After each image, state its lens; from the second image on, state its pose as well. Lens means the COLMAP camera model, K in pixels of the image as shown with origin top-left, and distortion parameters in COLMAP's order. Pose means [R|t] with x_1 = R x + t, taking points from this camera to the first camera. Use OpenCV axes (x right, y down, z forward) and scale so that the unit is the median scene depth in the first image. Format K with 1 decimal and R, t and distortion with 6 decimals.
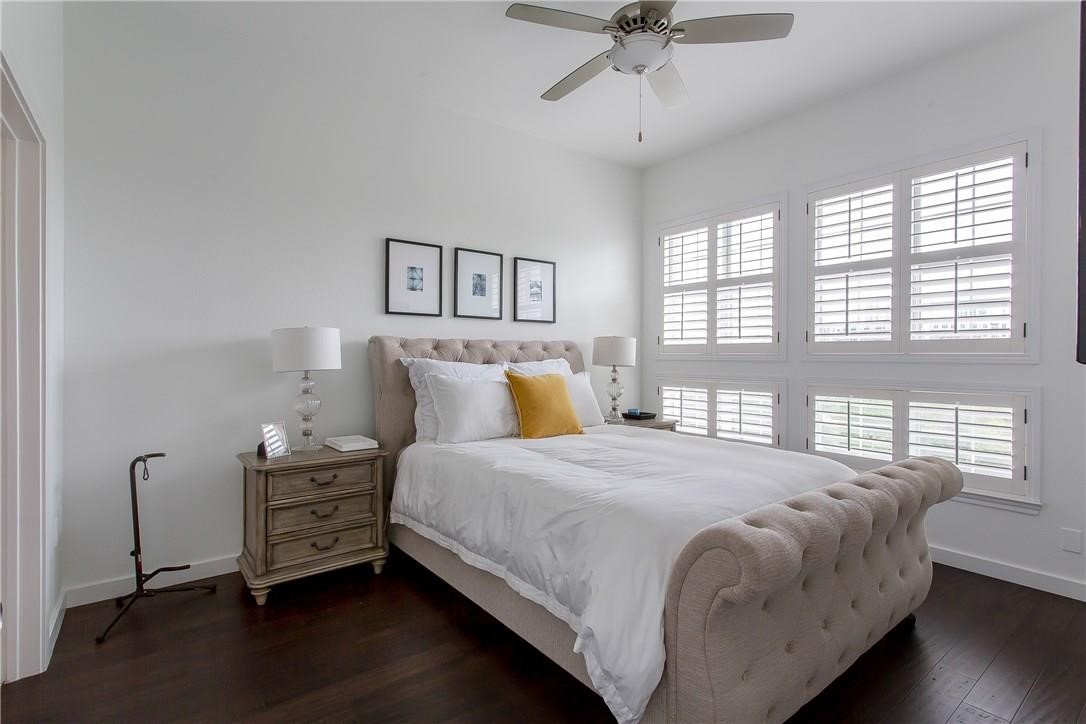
lens RADIAL K [[510.4, 0, 545.8], [0, 510.4, 352.1], [0, 0, 1]] dist [-0.000257, 0.000041]
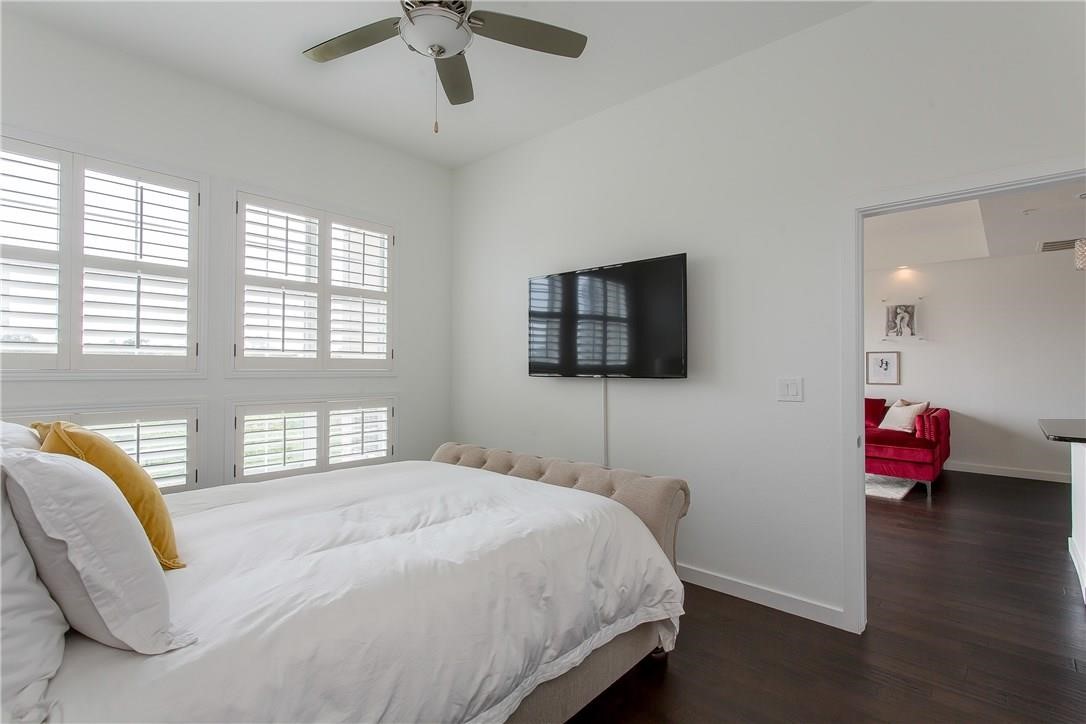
lens RADIAL K [[527.1, 0, 543.0], [0, 527.1, 362.0], [0, 0, 1]] dist [0.001710, 0.000562]
pose [[-0.197913, 0.013985, 0.980120, -0.530598], [-0.003033, 0.999885, -0.014880, 0.001751], [-0.980215, -0.005918, -0.197847, 0.703938]]
